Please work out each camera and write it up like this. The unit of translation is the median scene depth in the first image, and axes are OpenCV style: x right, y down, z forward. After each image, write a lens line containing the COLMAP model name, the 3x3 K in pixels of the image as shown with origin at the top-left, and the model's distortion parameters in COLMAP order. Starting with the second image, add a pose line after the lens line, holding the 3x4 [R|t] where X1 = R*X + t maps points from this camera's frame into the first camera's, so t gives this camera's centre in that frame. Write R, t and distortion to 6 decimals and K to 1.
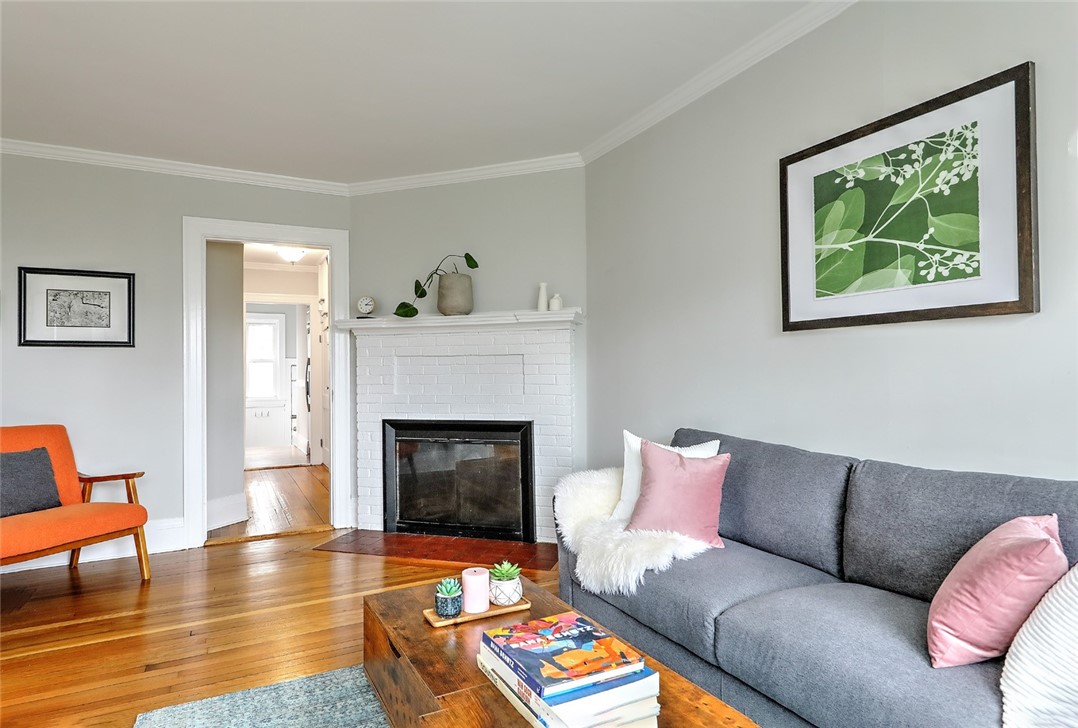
lens RADIAL K [[621.3, 0, 540.0], [0, 621.3, 363.5], [0, 0, 1]] dist [0.006831, 0.000864]
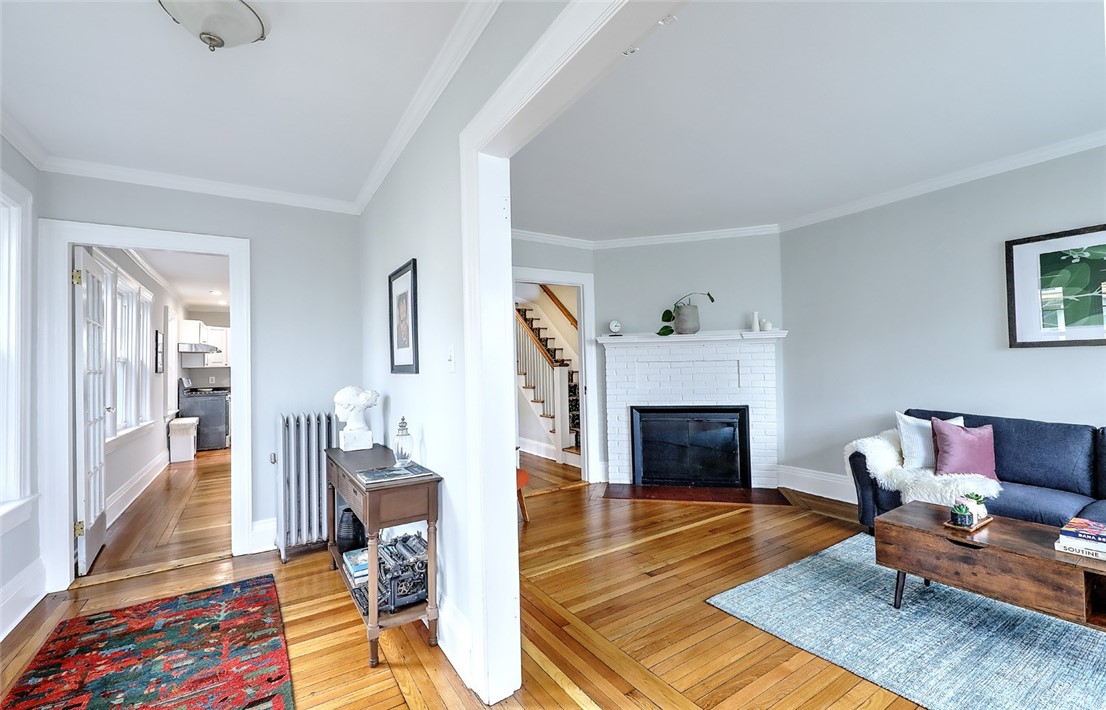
lens RADIAL K [[468.3, 0, 554.6], [0, 468.3, 356.9], [0, 0, 1]] dist [0.005541, -0.002847]
pose [[0.996145, -0.011296, 0.086993, -0.568274], [0.011551, 0.999930, -0.002424, -0.025436], [-0.086959, 0.003420, 0.996206, -0.070099]]
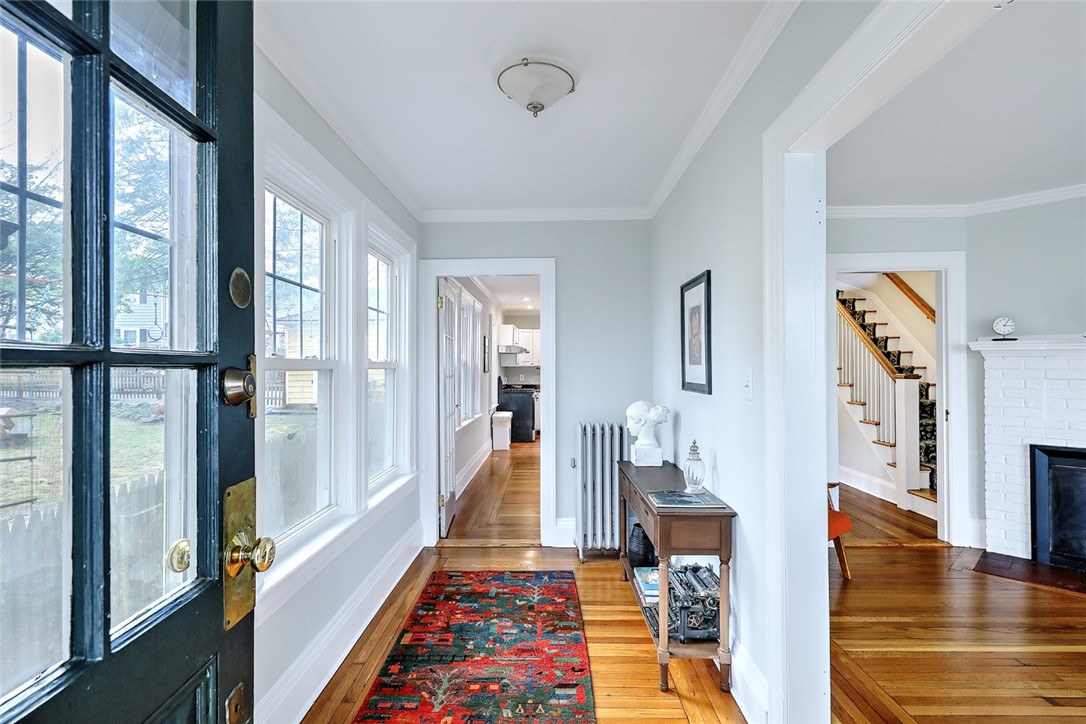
lens RADIAL K [[544.7, 0, 540.9], [0, 544.7, 361.9], [0, 0, 1]] dist [0.021099, -0.002736]
pose [[0.877674, 0.004592, -0.479236, -0.556013], [0.004194, 0.999842, 0.017261, -0.061957], [0.479240, -0.017160, 0.877516, -0.127159]]
